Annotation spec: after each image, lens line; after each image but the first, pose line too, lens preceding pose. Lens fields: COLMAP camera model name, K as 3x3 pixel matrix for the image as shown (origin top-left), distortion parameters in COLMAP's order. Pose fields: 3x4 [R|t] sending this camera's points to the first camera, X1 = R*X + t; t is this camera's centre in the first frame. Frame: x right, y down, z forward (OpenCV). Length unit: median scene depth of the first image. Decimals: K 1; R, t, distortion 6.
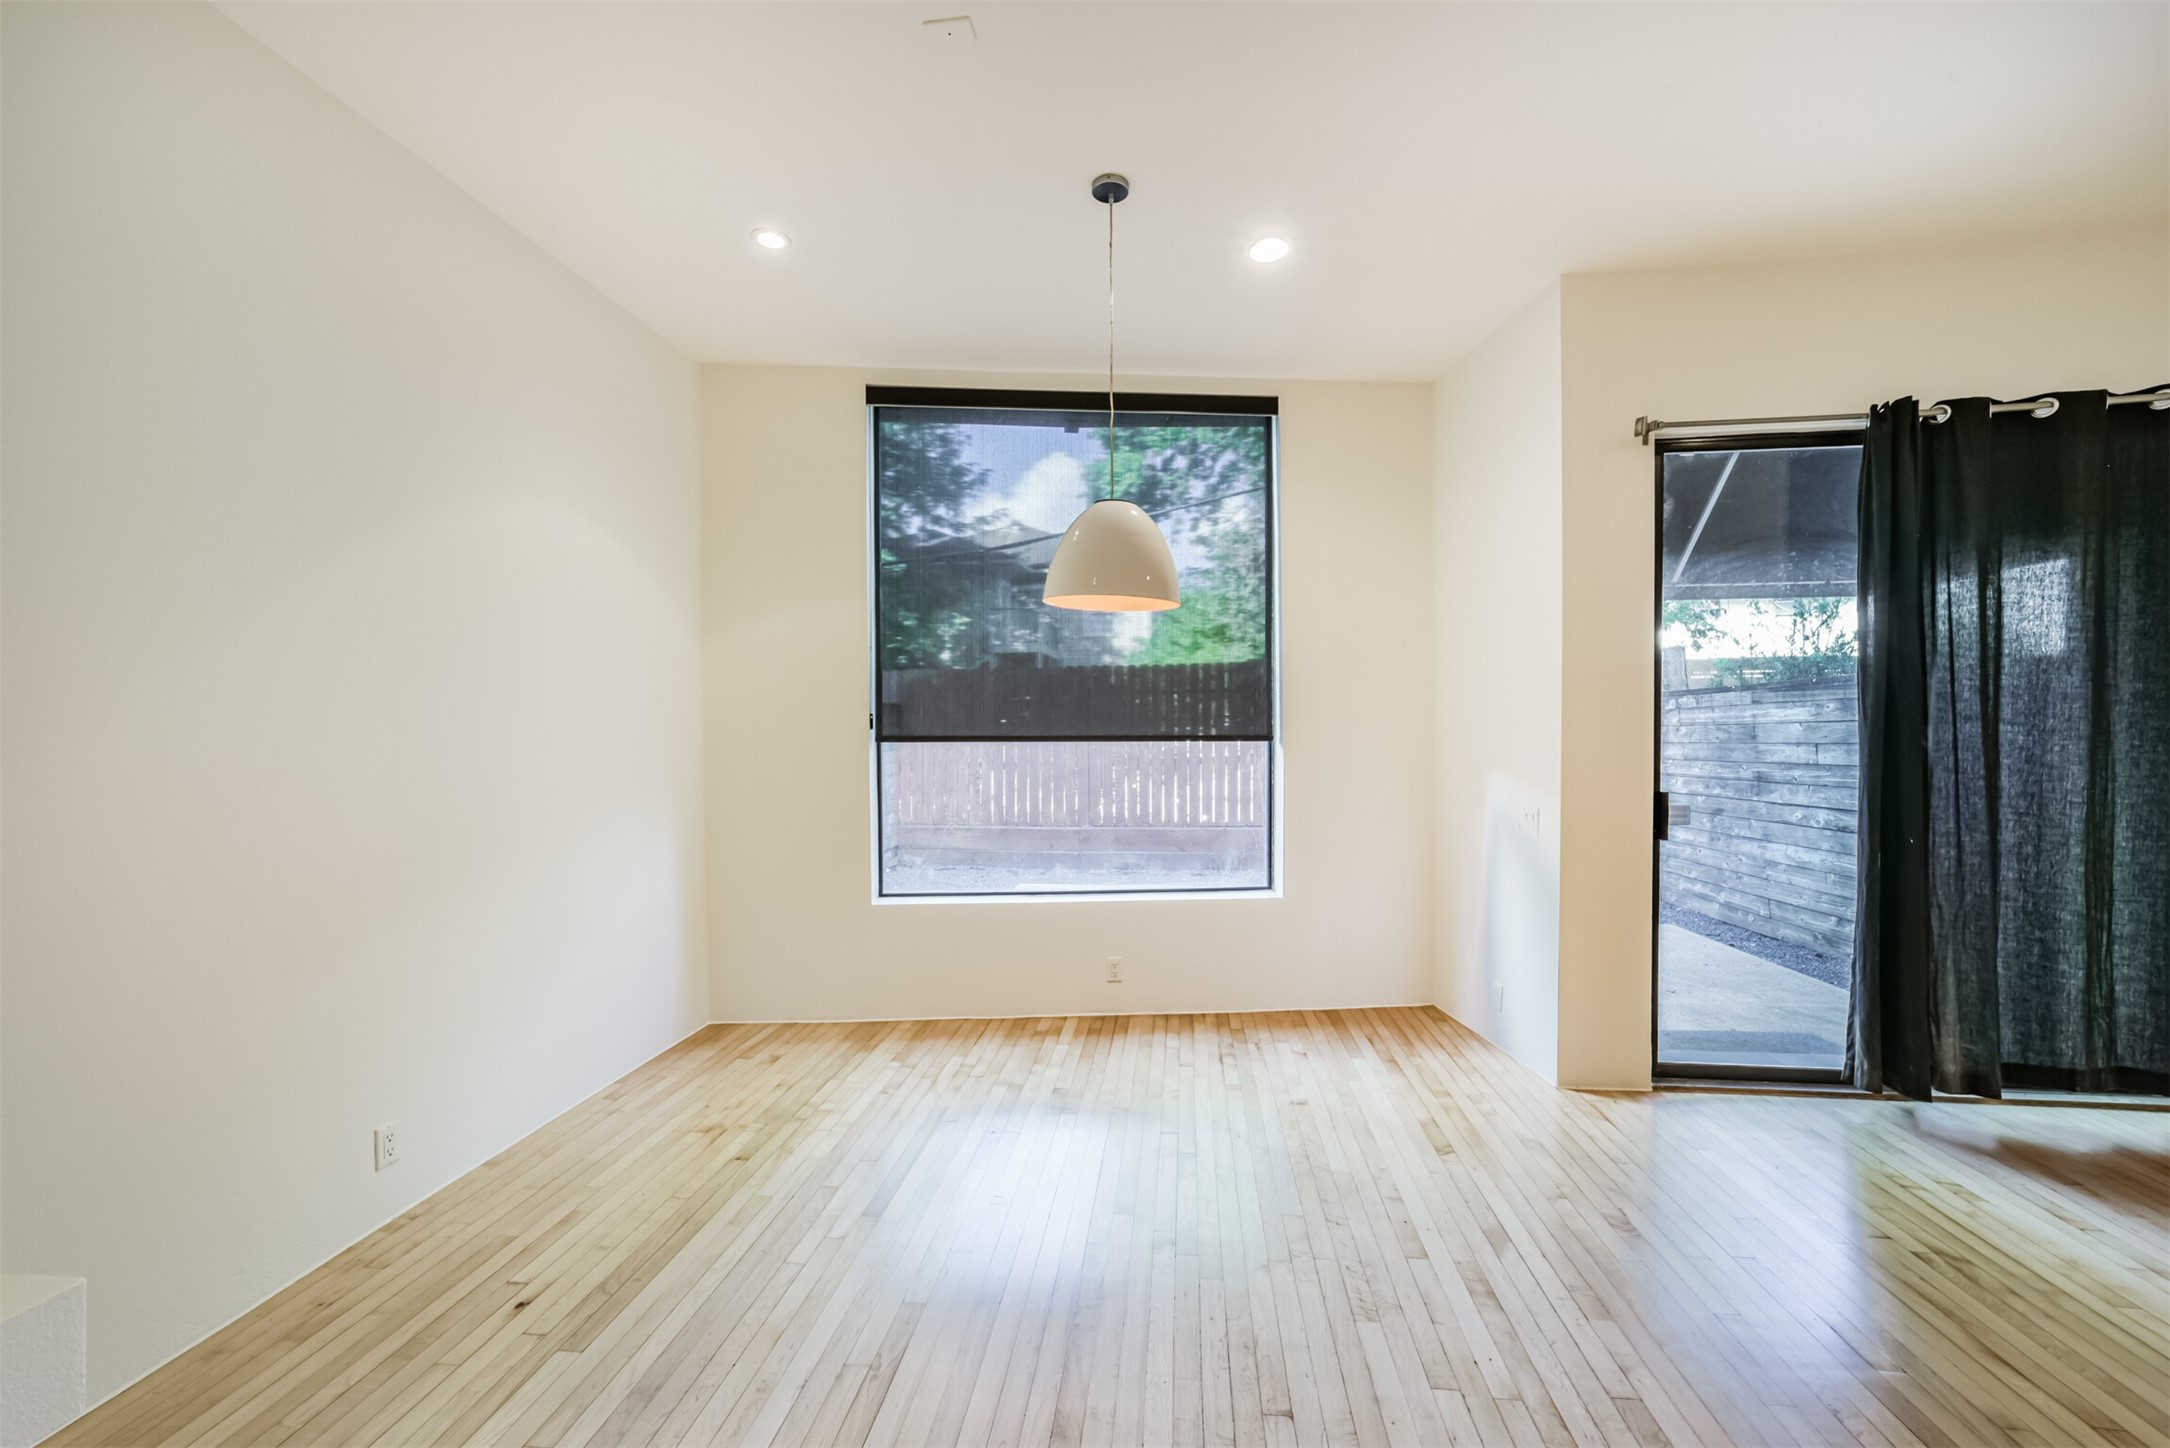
lens RADIAL K [[836.1, 0, 1083.5], [0, 836.1, 738.1], [0, 0, 1]] dist [-0.012966, 0.000192]
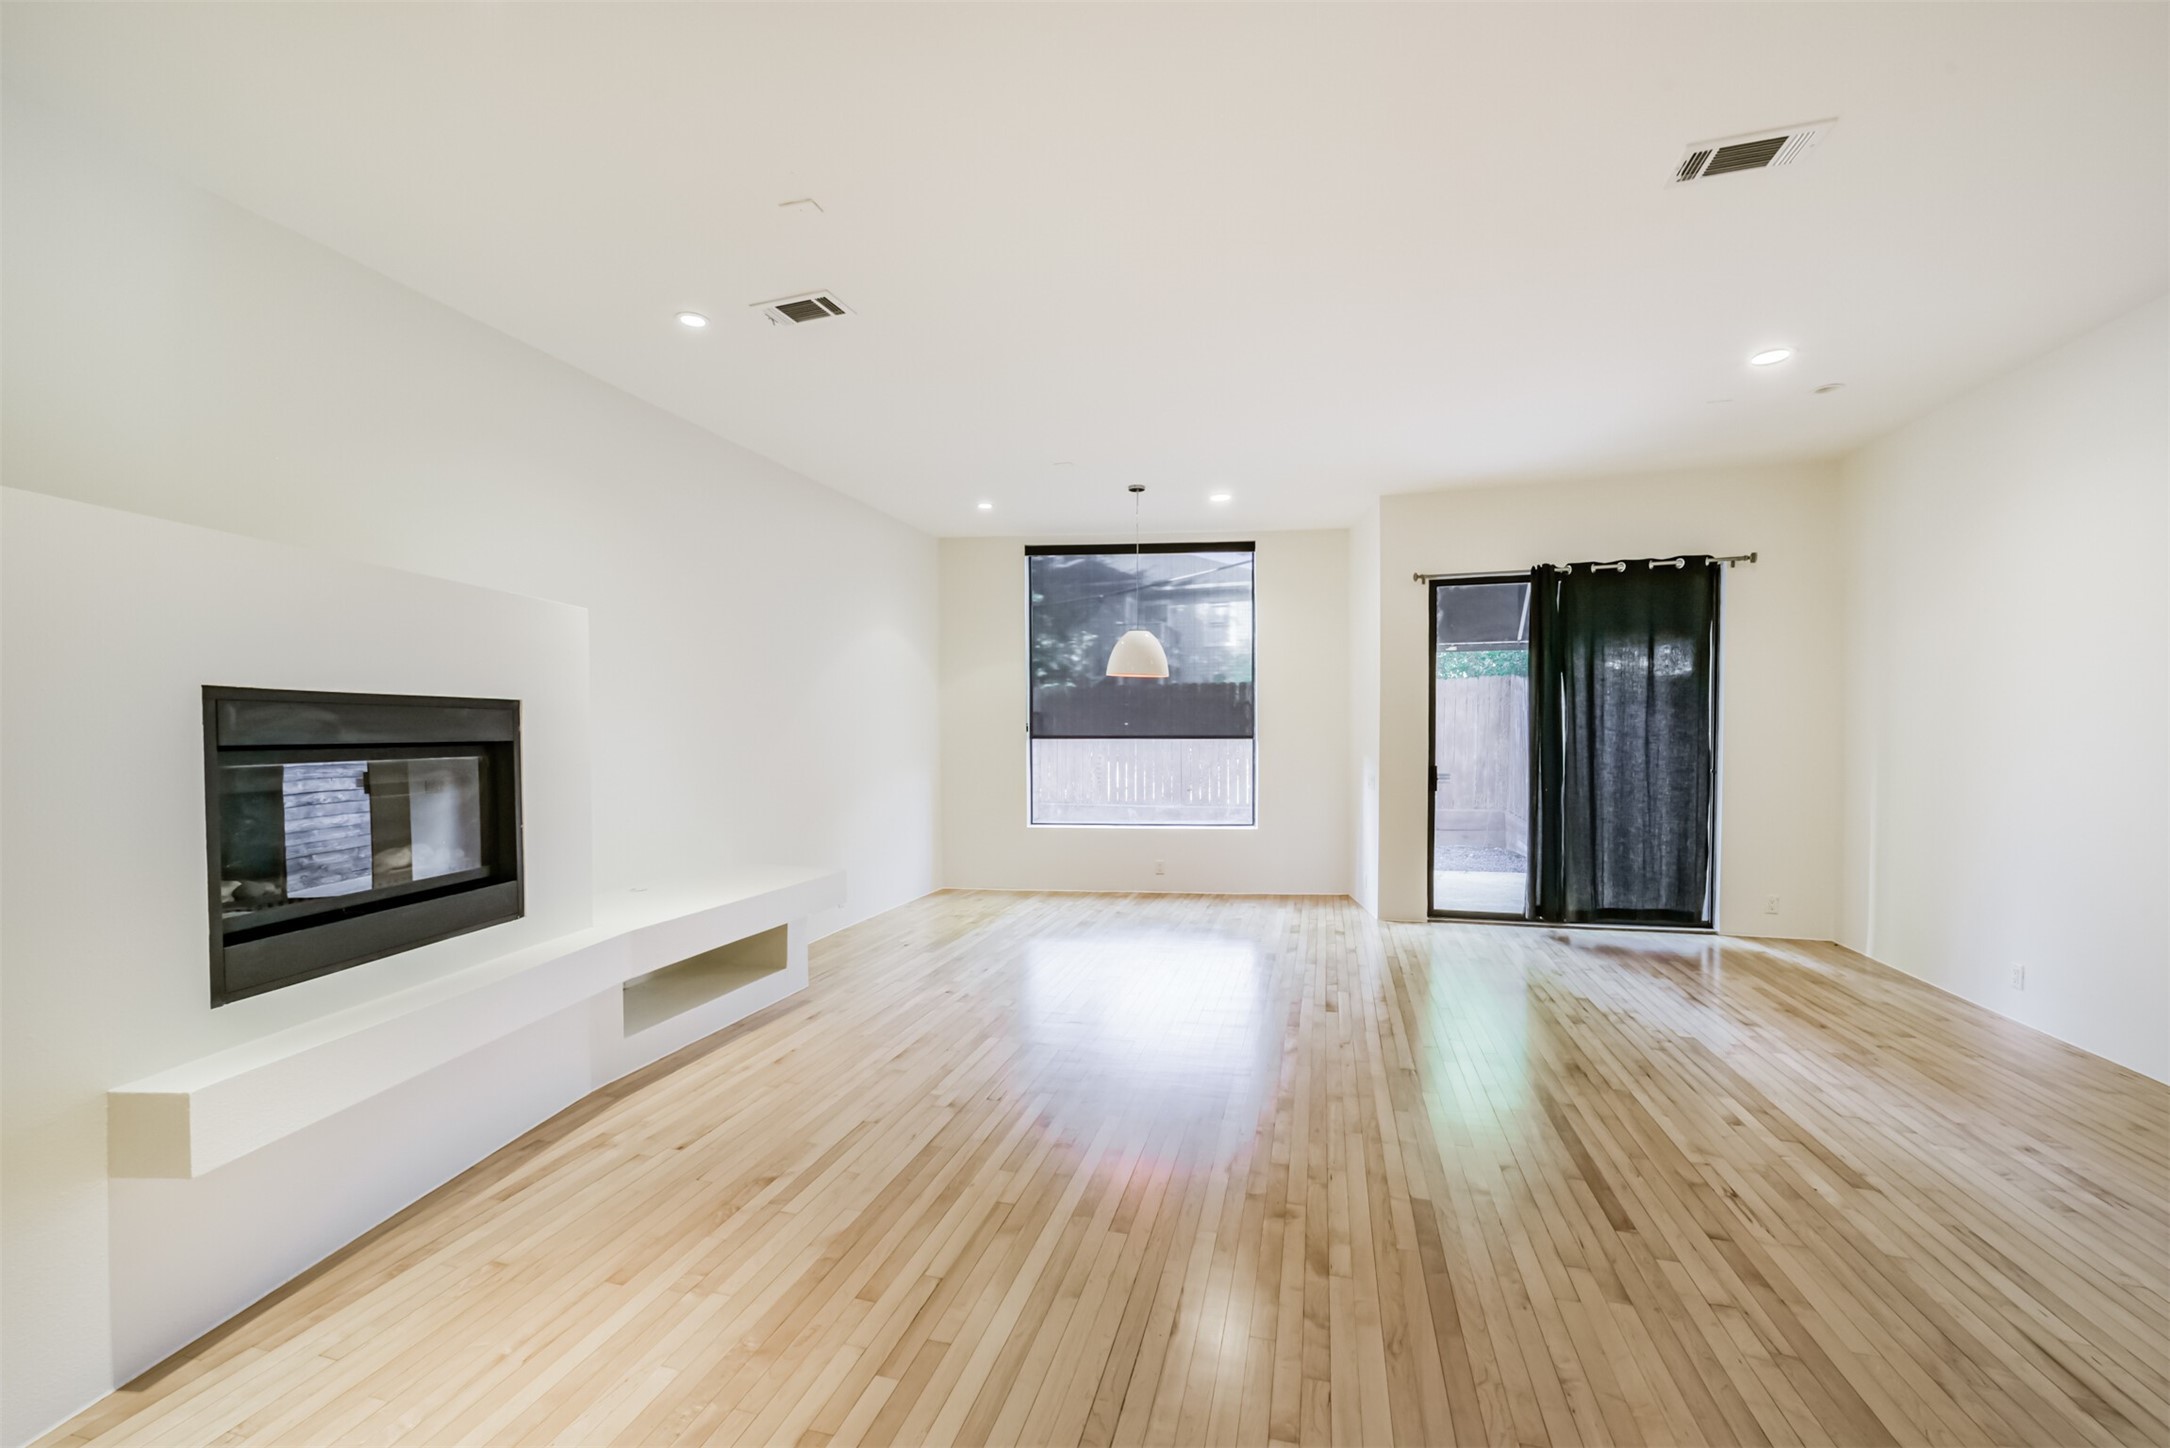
lens RADIAL K [[853.1, 0, 1090.9], [0, 853.1, 760.9], [0, 0, 1]] dist [-0.002217, 0.000037]
pose [[0.988109, 0.007514, -0.153570, 0.210667], [-0.003910, 0.999710, 0.023754, 0.010294], [0.153704, -0.022871, 0.987852, -1.016165]]
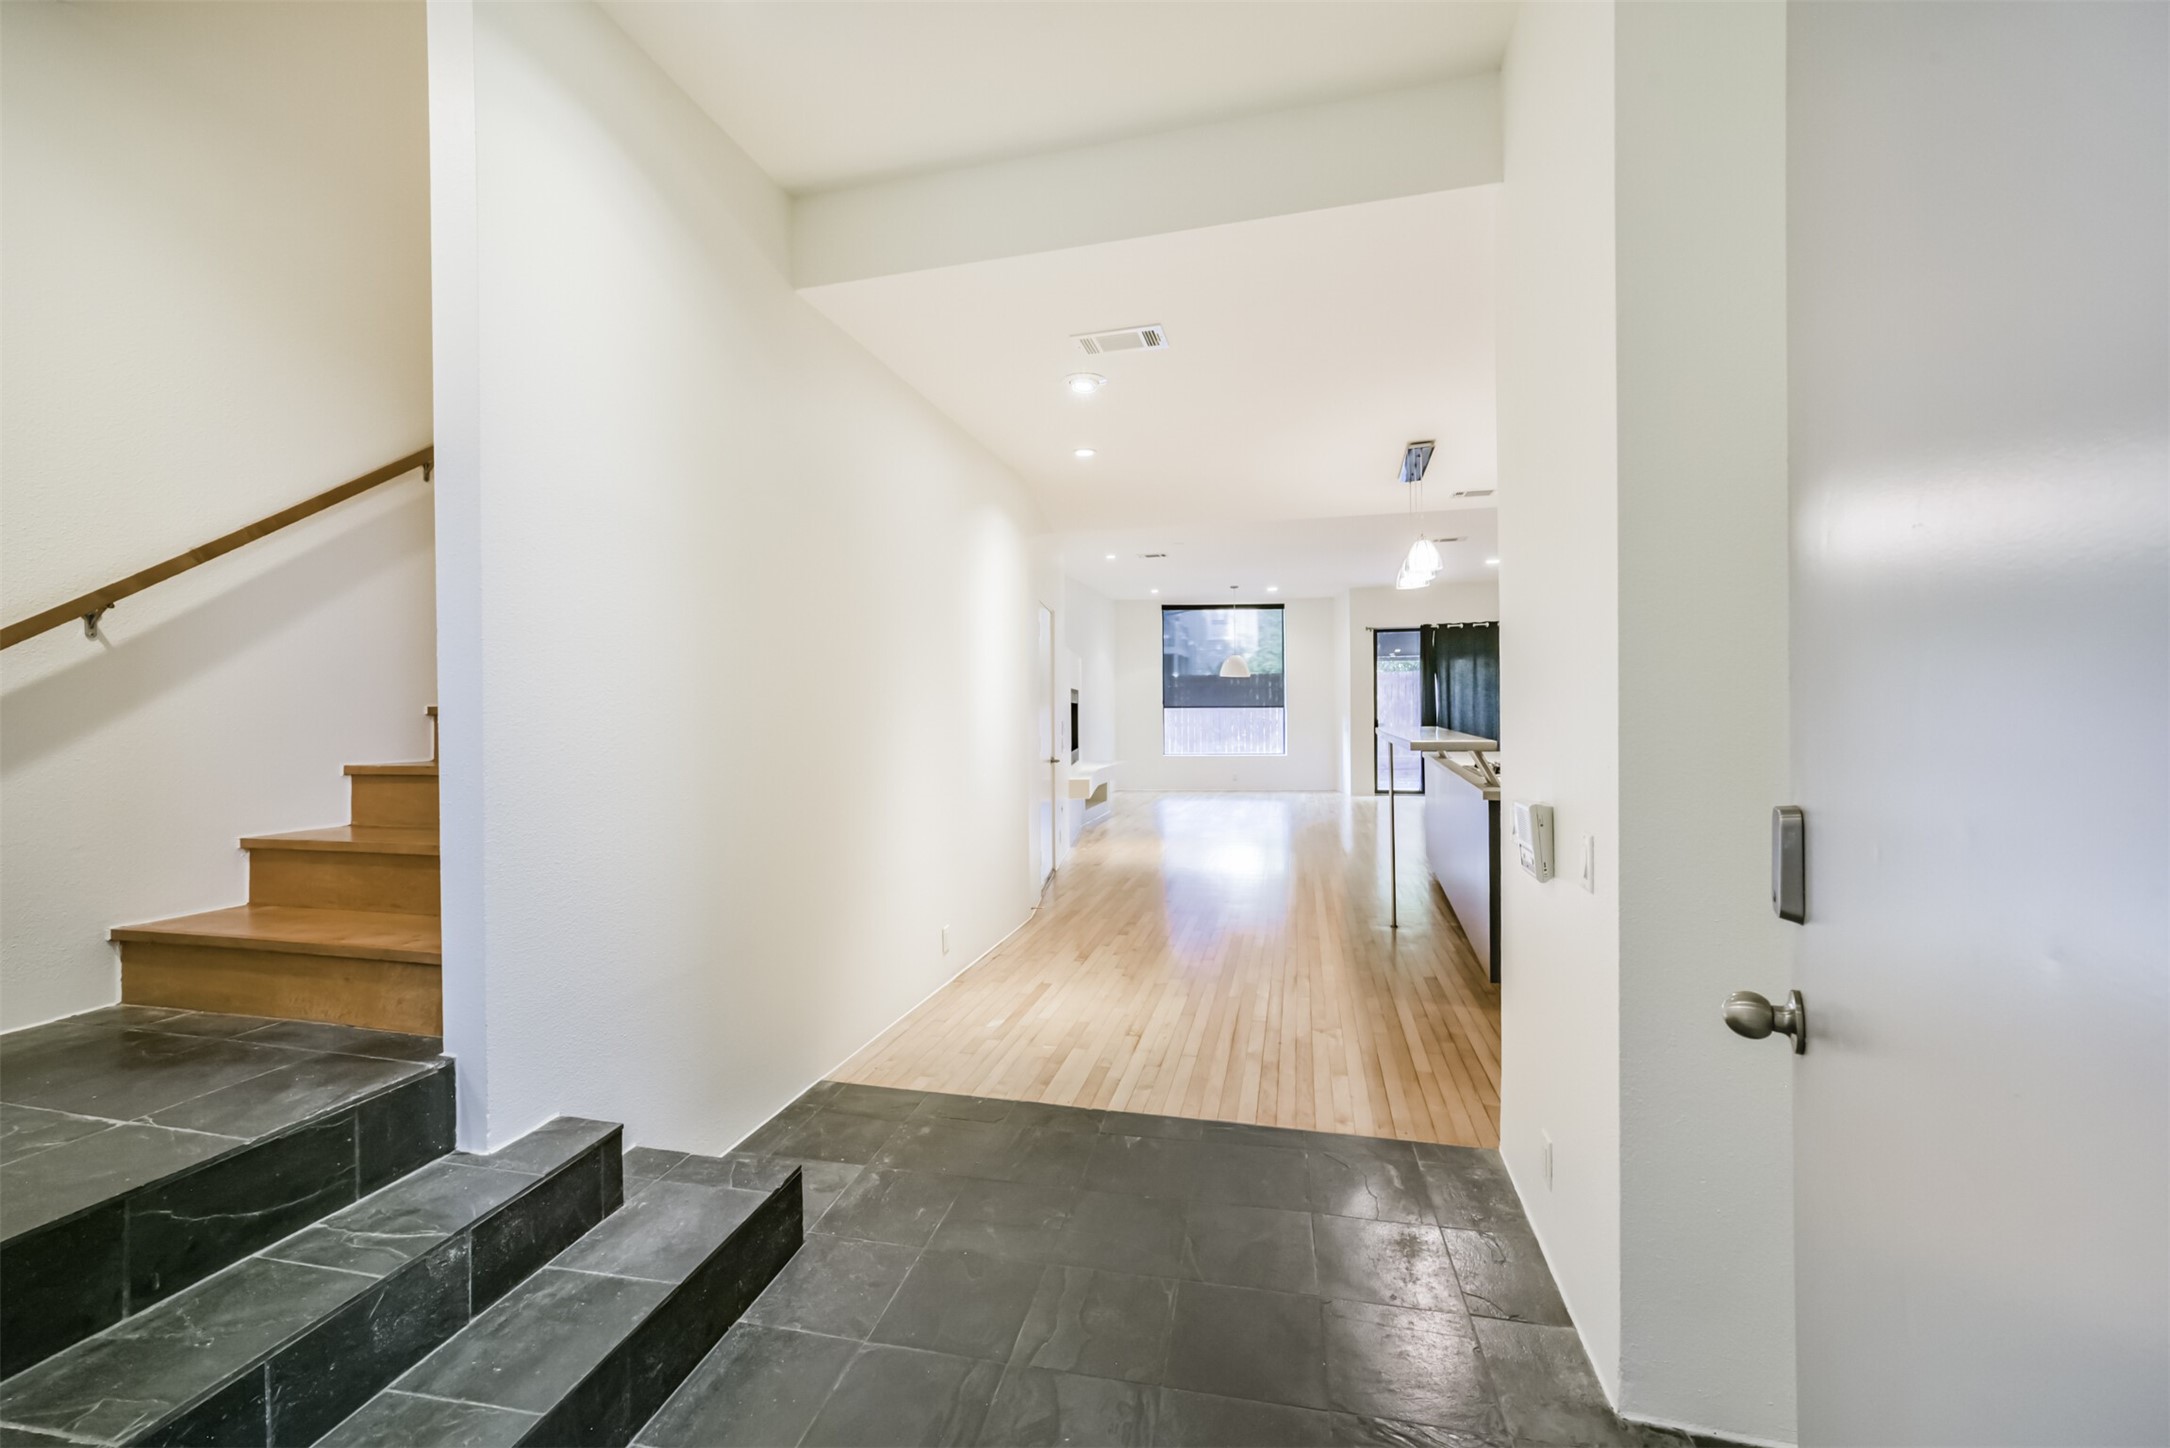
lens RADIAL K [[836.1, 0, 1083.5], [0, 836.1, 738.1], [0, 0, 1]] dist [-0.012966, 0.000192]
pose [[0.992899, 0.001201, -0.118957, -0.202355], [0.002179, 0.999598, 0.028275, 0.038016], [0.118943, -0.028333, 0.992497, -2.973627]]
